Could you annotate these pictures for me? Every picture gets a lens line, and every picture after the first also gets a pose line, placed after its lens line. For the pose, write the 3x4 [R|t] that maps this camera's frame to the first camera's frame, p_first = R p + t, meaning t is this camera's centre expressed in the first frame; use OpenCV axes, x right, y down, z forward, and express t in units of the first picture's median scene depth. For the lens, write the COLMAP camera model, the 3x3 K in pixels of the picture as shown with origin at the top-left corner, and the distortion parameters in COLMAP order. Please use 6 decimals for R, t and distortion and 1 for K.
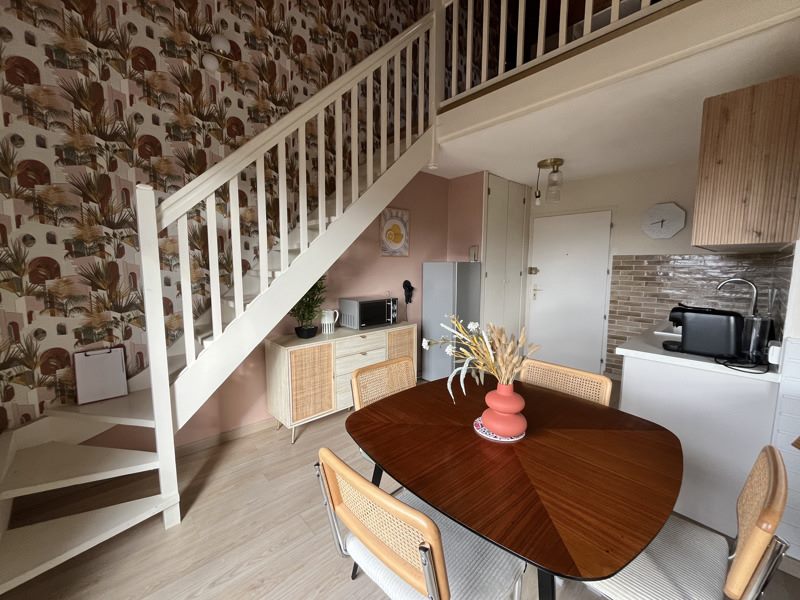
lens RADIAL K [[322.7, 0, 393.8], [0, 322.7, 299.5], [0, 0, 1]] dist [-0.003849, -0.000229]
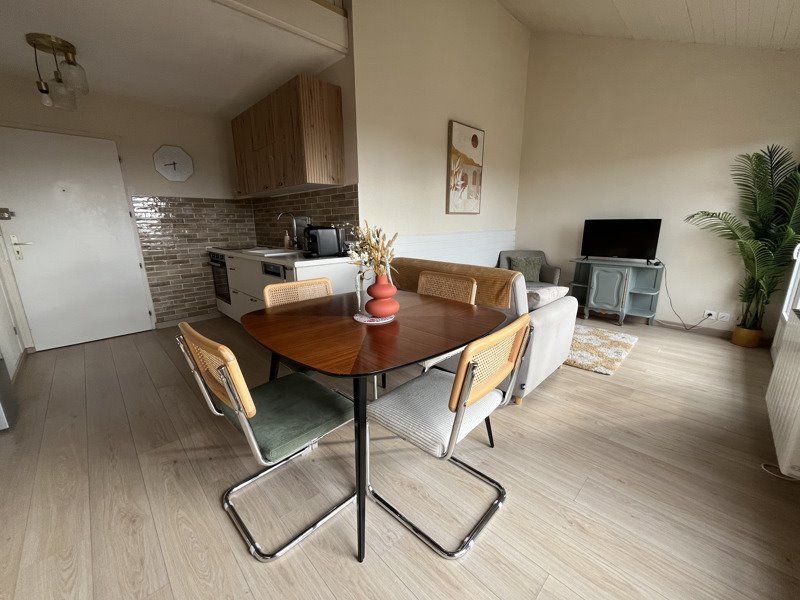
lens RADIAL K [[322.7, 0, 396.3], [0, 322.7, 299.7], [0, 0, 1]] dist [-0.003849, -0.000229]
pose [[-0.021428, -0.239053, 0.970770, -0.301312], [0.119533, 0.963415, 0.239880, 0.017755], [-0.992599, 0.121179, 0.007930, 0.331378]]
